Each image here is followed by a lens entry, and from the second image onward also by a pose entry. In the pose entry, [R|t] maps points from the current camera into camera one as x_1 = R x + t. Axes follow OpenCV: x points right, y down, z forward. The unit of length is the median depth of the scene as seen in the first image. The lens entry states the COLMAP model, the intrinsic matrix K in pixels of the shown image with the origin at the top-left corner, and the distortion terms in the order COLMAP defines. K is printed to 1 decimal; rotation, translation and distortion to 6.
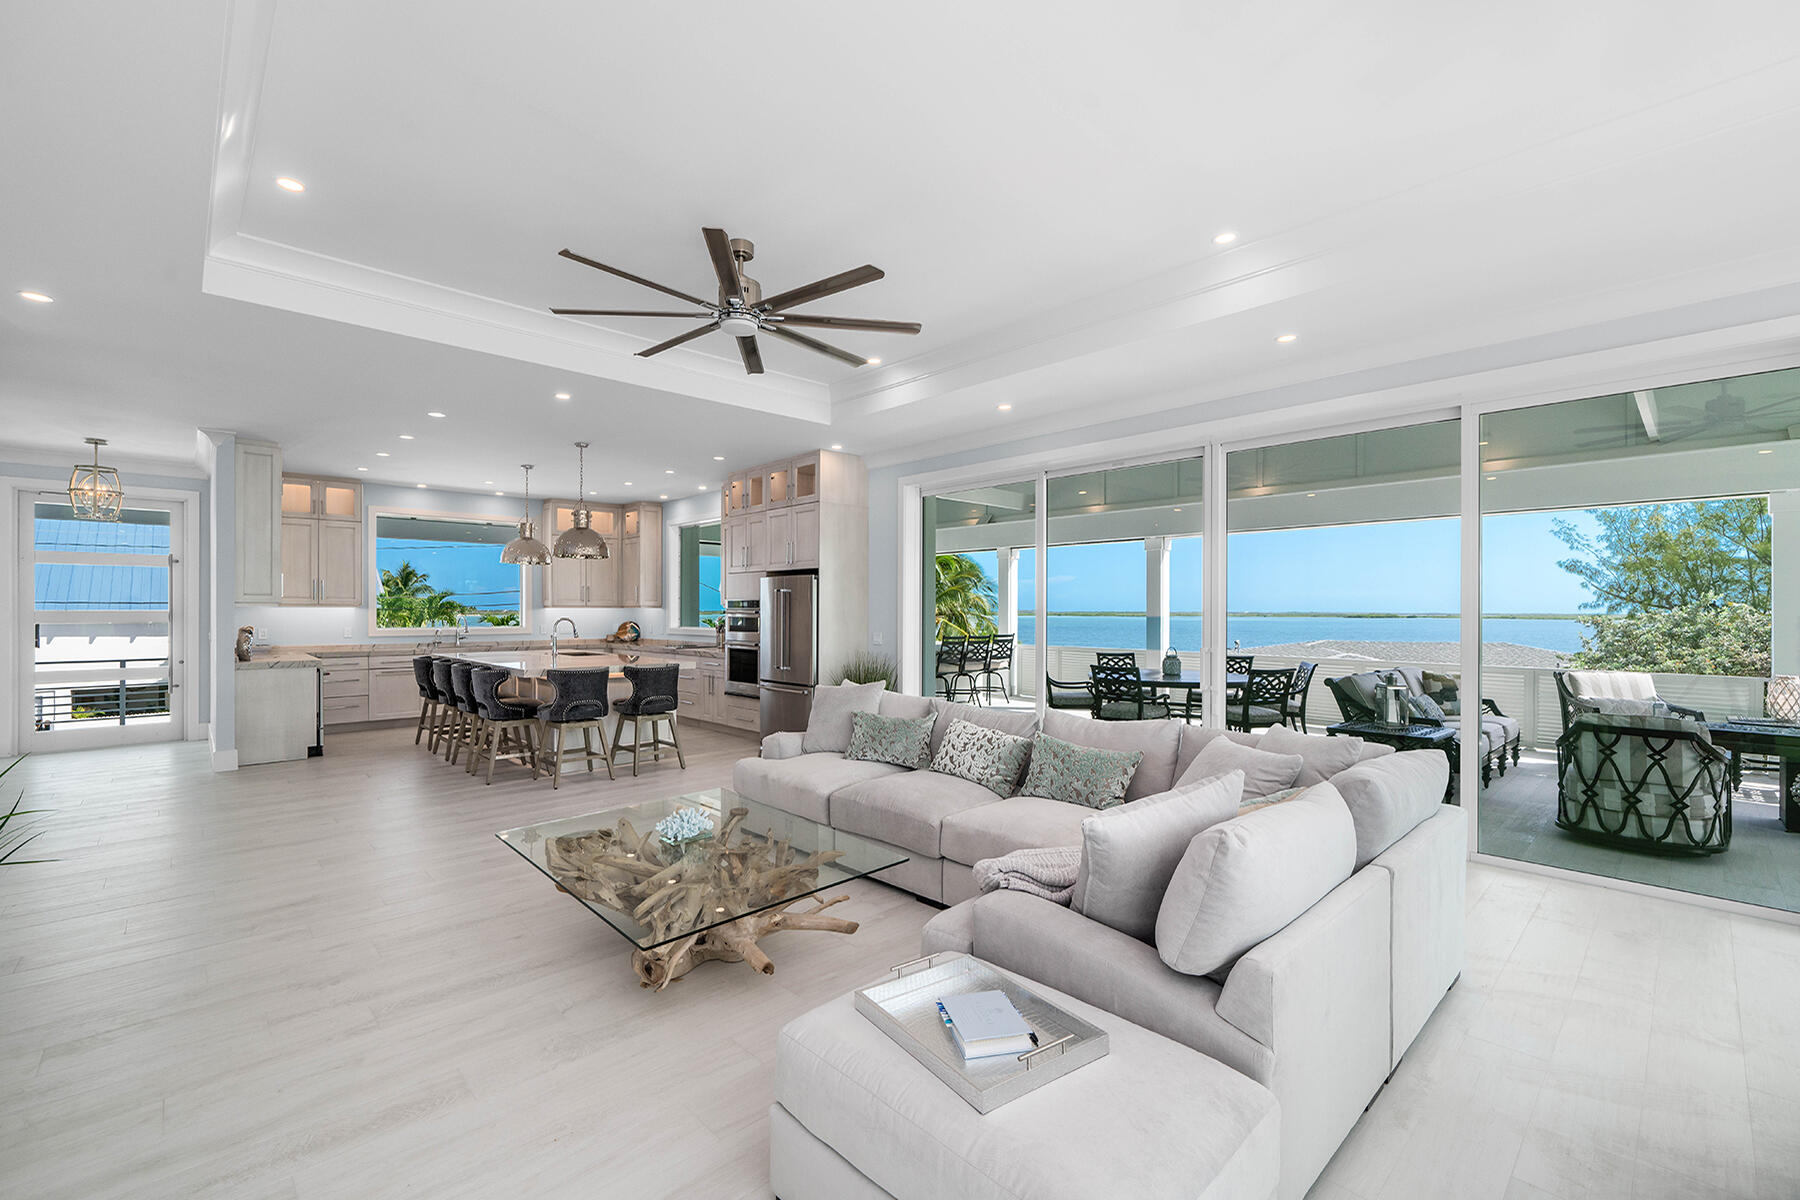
lens RADIAL K [[732.4, 0, 879.9], [0, 732.4, 610.6], [0, 0, 1]] dist [-0.000897, -0.000036]
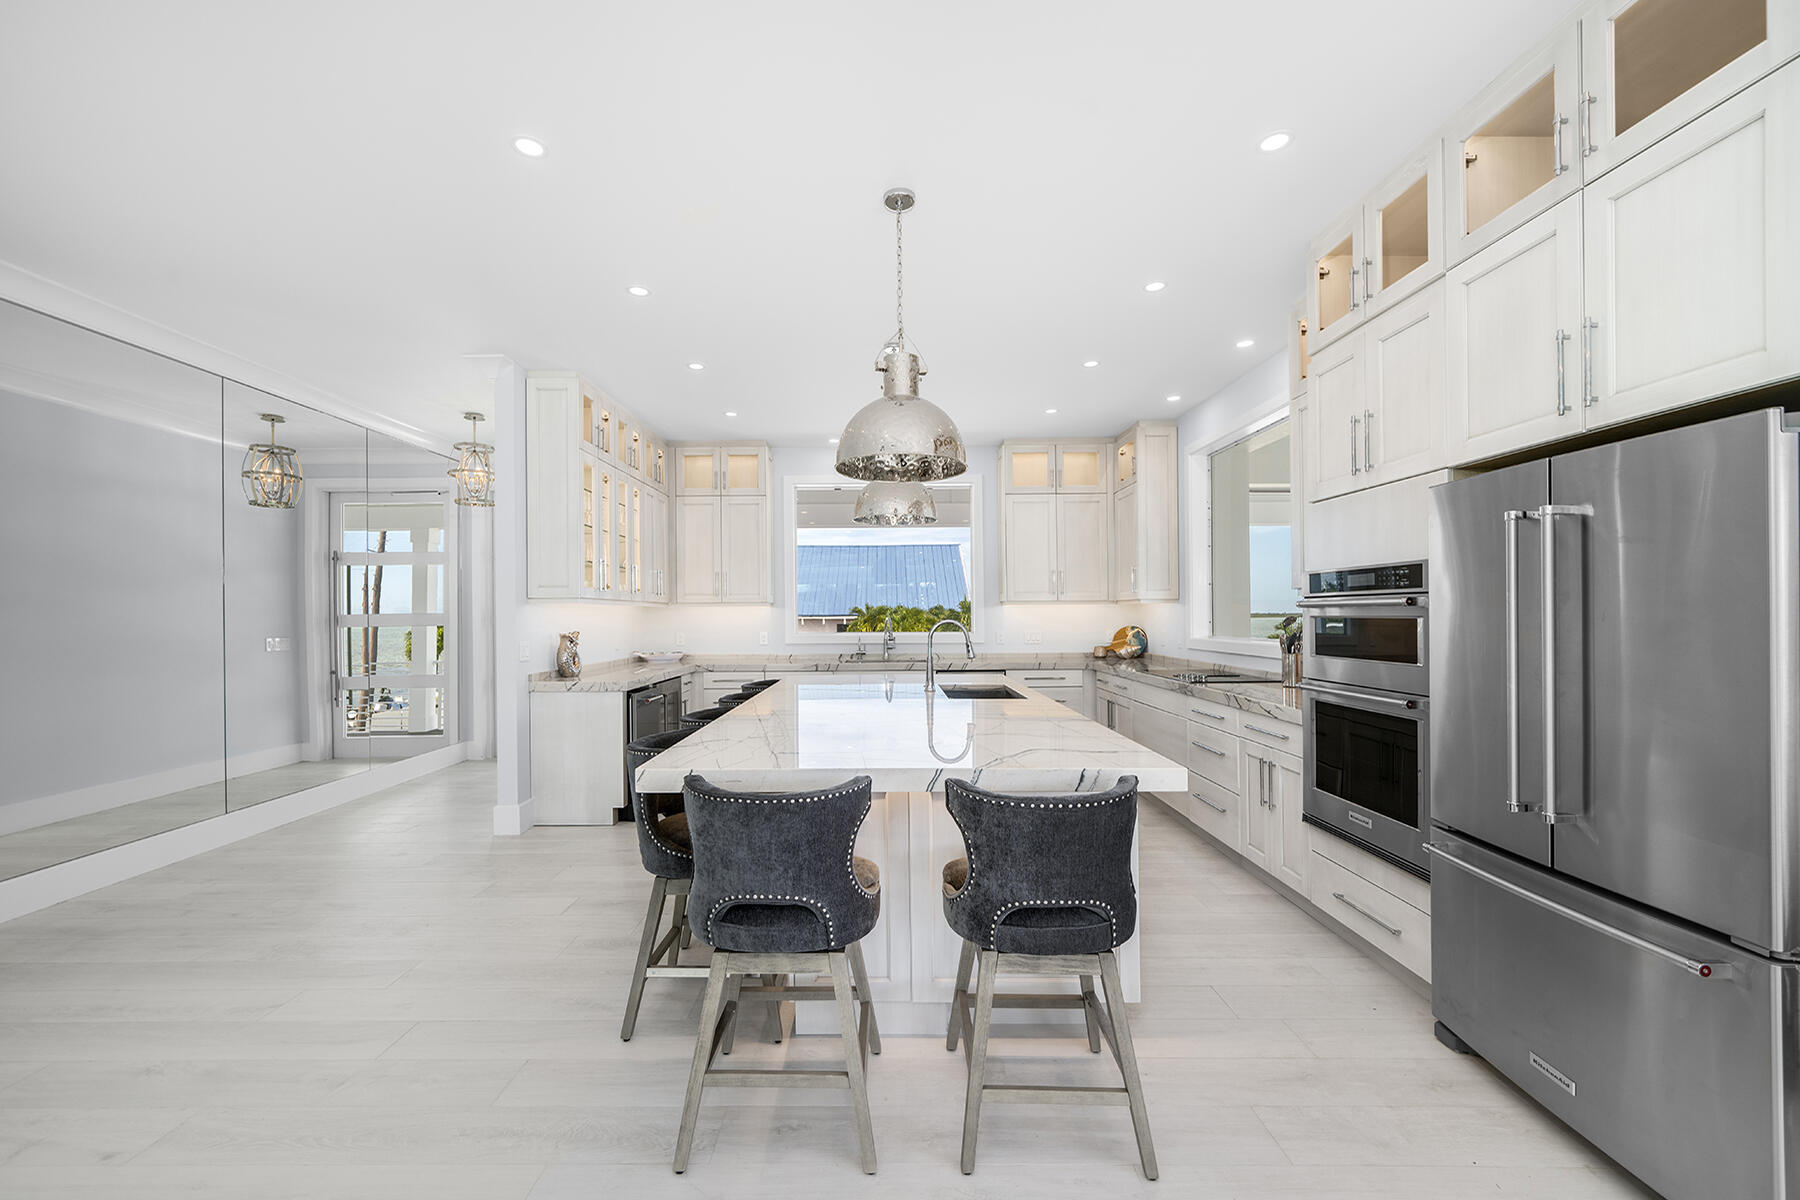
lens RADIAL K [[732.4, 0, 879.9], [0, 732.4, 610.6], [0, 0, 1]] dist [-0.000897, -0.000036]
pose [[0.737304, -0.010139, -0.675485, -0.105028], [0.006832, 0.999948, -0.007552, 0.006826], [0.675527, 0.000953, 0.737335, 0.519974]]
